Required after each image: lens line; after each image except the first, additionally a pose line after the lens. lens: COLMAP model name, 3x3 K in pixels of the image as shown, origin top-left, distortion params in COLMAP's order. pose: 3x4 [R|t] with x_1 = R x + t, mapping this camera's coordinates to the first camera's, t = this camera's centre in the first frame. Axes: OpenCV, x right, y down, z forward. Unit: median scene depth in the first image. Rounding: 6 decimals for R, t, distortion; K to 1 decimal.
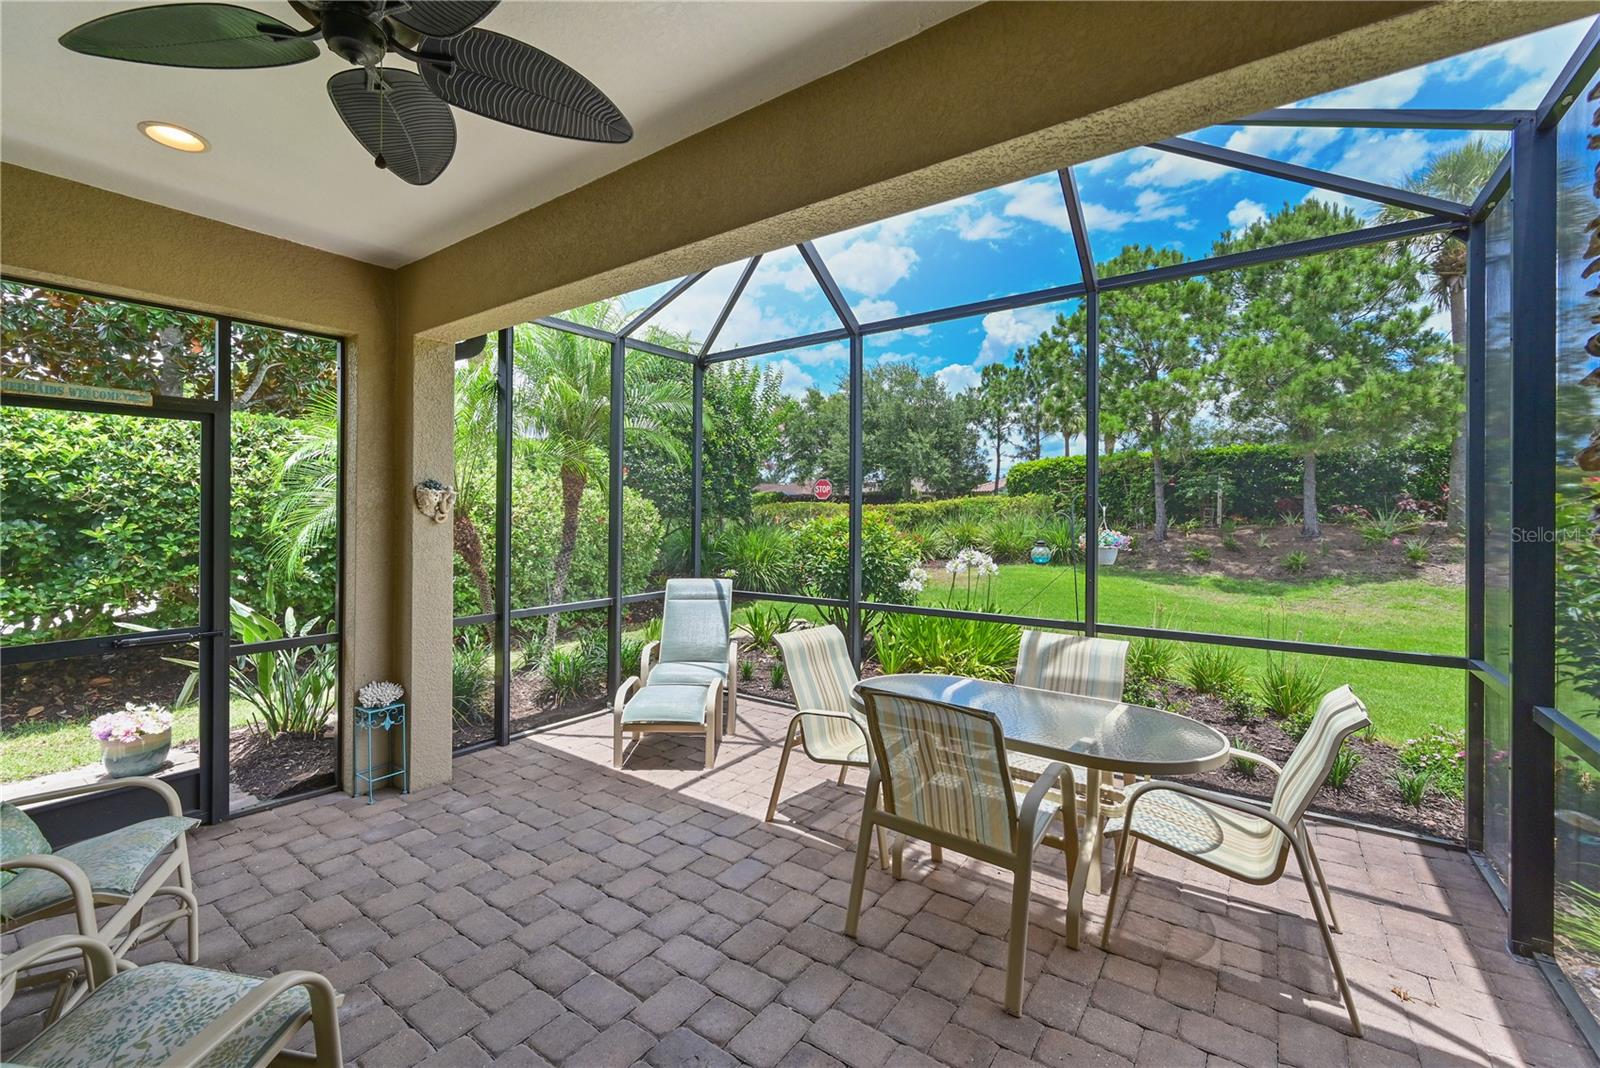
lens RADIAL K [[654.3, 0, 794.4], [0, 654.3, 516.7], [0, 0, 1]] dist [-0.013879, -0.000035]
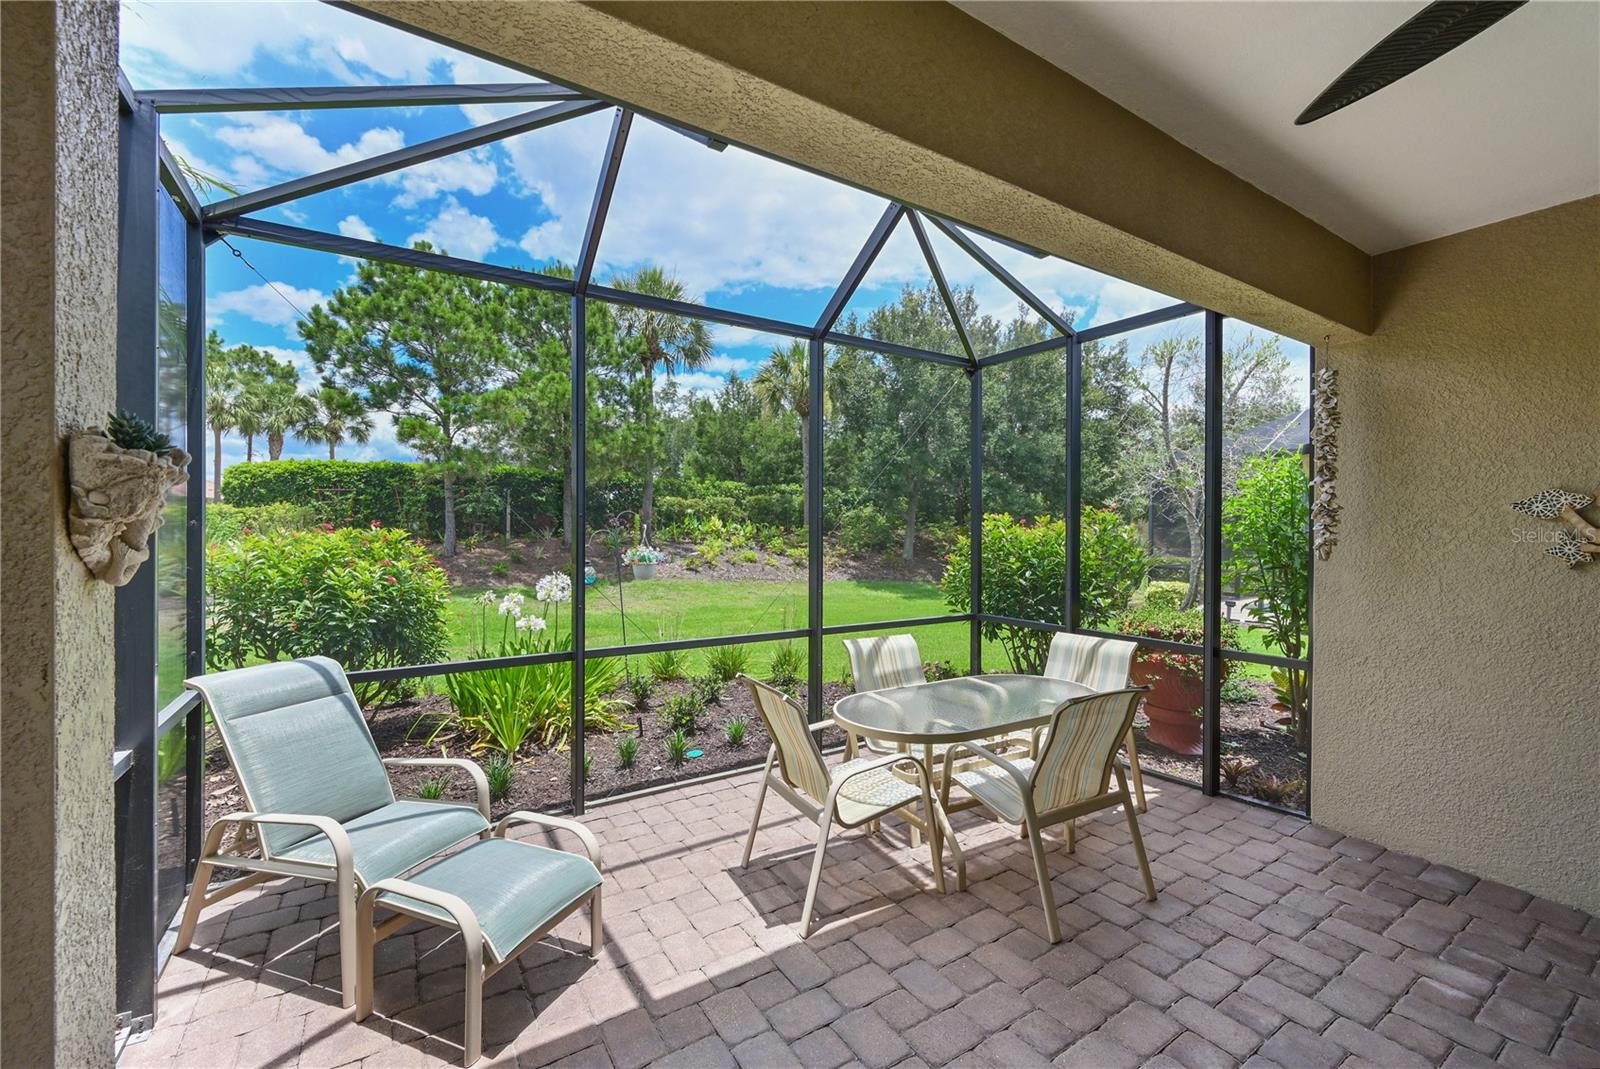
lens RADIAL K [[654.3, 0, 794.3], [0, 654.3, 541.4], [0, 0, 1]] dist [-0.013879, -0.000035]
pose [[0.379134, -0.016312, 0.925198, -0.648601], [0.001081, 0.999852, 0.017185, -0.008132], [-0.925341, -0.005516, 0.379095, 0.633798]]
